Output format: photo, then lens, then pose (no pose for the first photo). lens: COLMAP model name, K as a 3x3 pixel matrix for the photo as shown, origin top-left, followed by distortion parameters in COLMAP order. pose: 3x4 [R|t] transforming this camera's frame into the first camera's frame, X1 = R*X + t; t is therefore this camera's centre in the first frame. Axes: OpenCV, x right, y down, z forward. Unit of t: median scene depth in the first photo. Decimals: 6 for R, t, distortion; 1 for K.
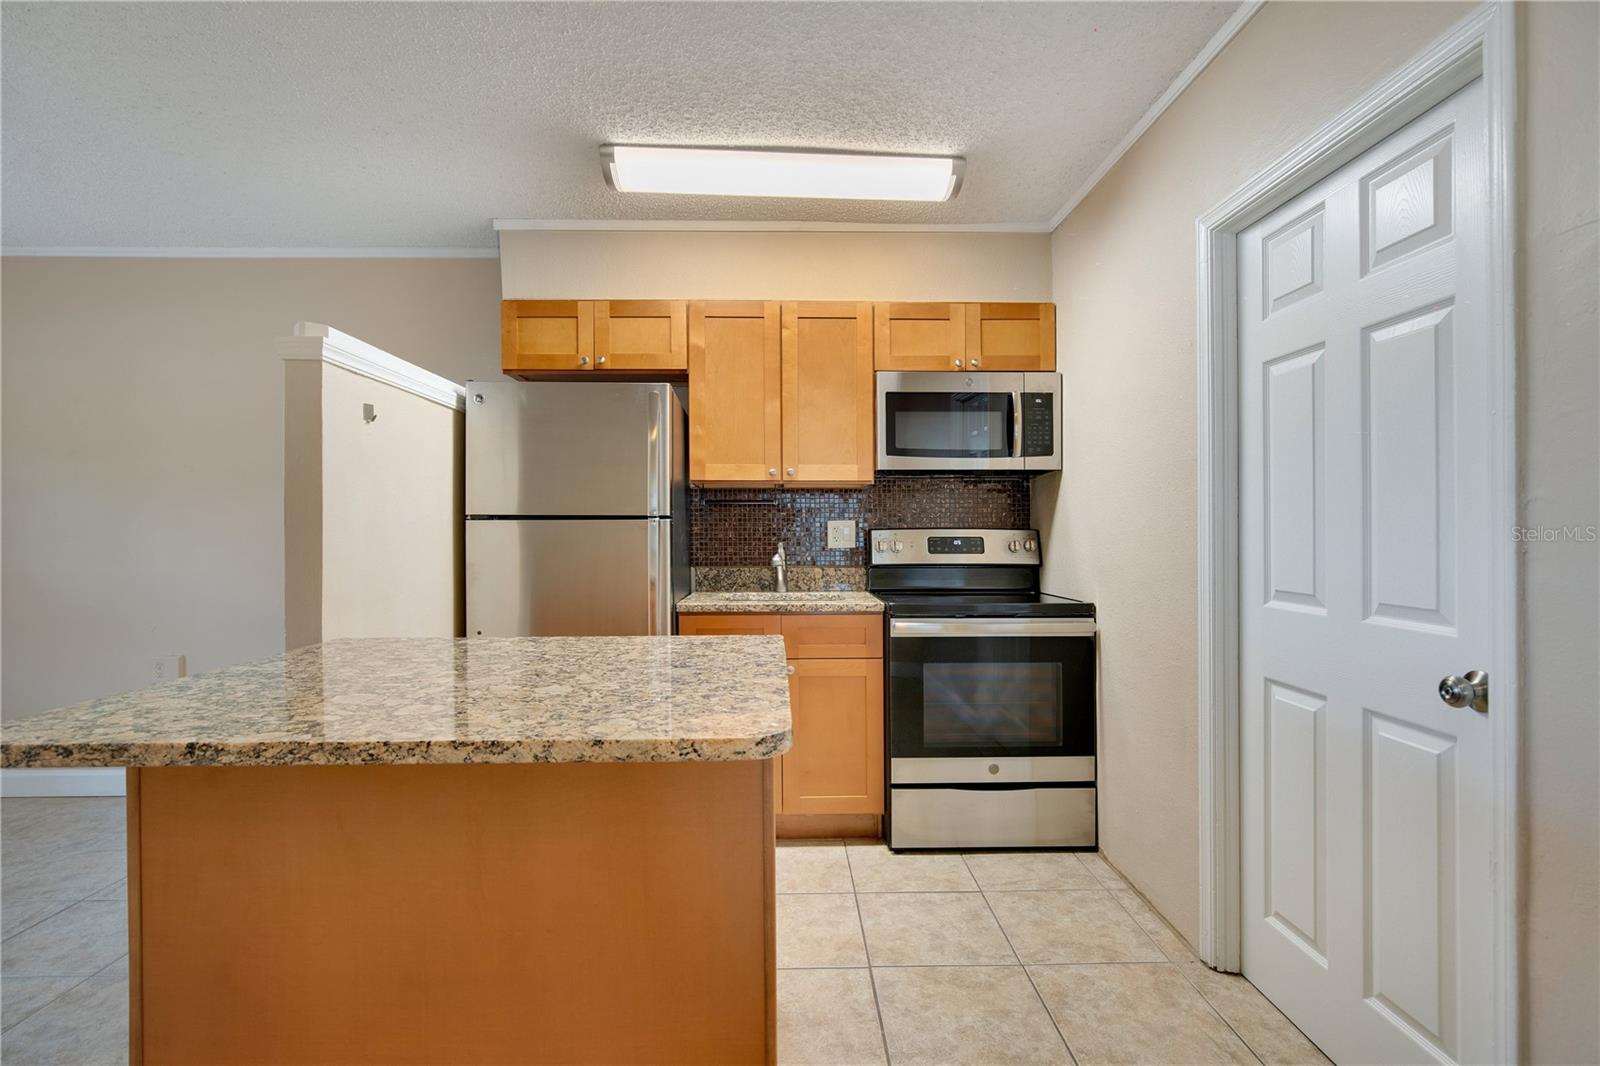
lens RADIAL K [[770.5, 0, 808.2], [0, 770.5, 528.7], [0, 0, 1]] dist [-0.023234, 0.006785]
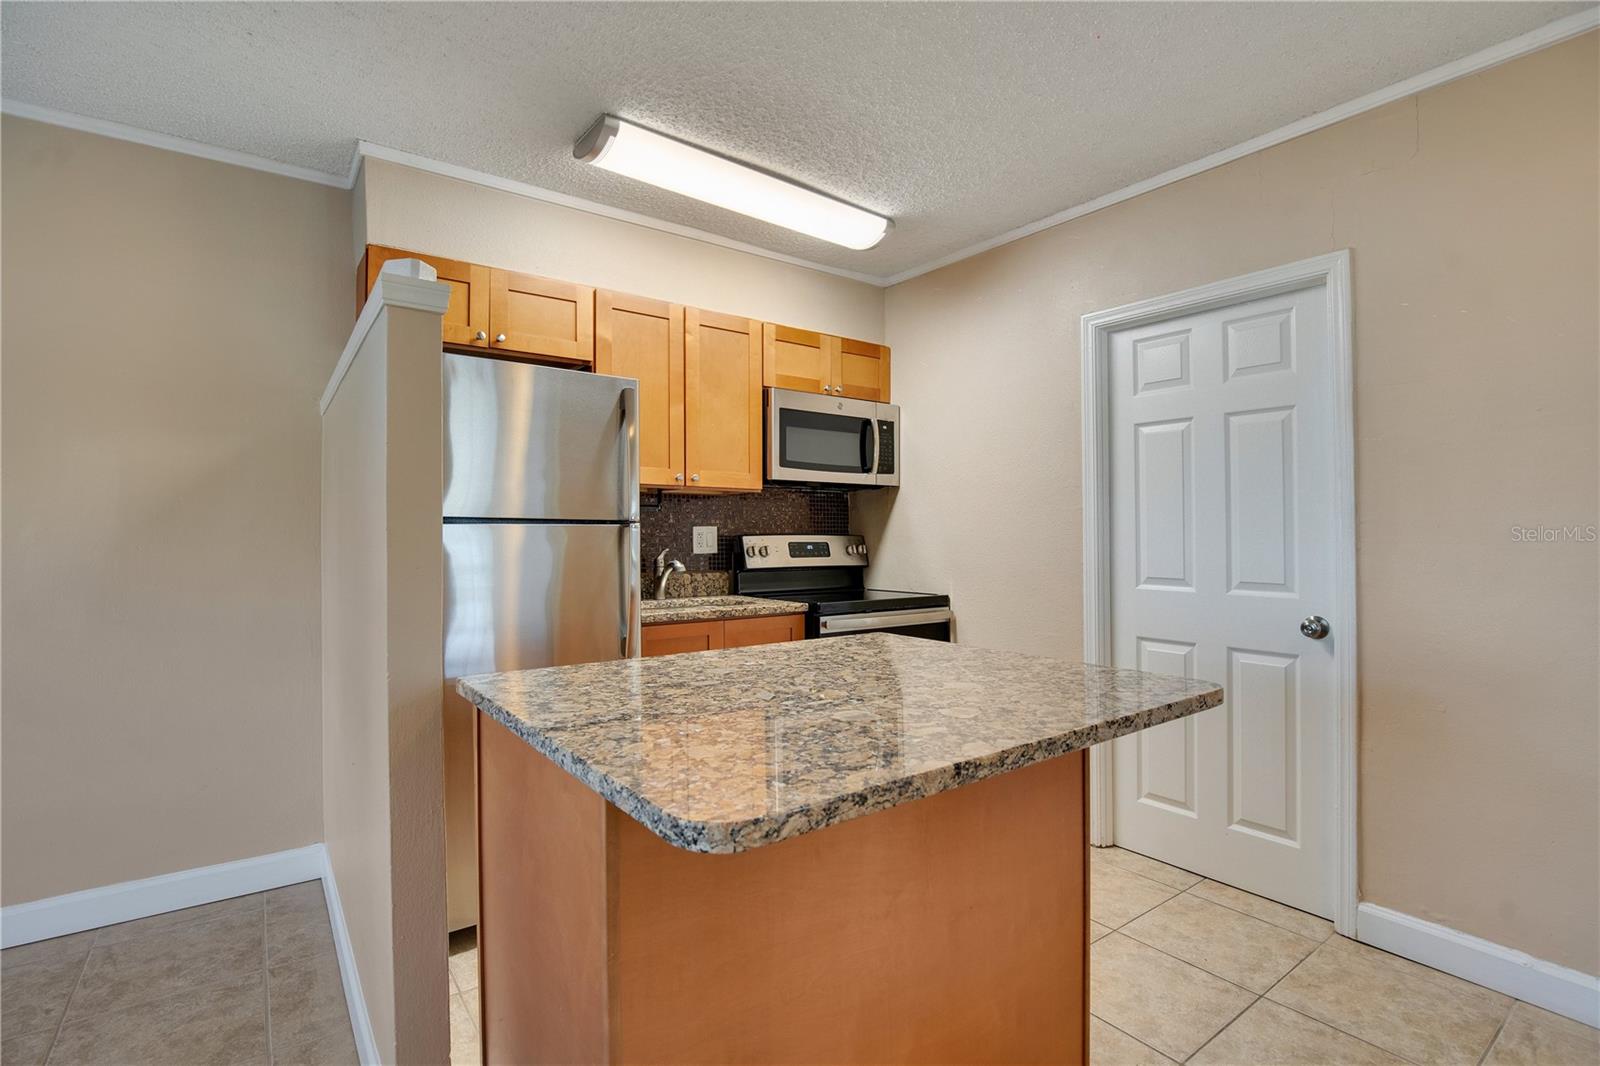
lens RADIAL K [[770.5, 0, 821.9], [0, 770.5, 516.8], [0, 0, 1]] dist [-0.023234, 0.006785]
pose [[0.808253, 0.014135, 0.588666, -0.481863], [-0.002761, 0.999792, -0.020215, -0.003464], [-0.588829, 0.014714, 0.808124, 0.097265]]
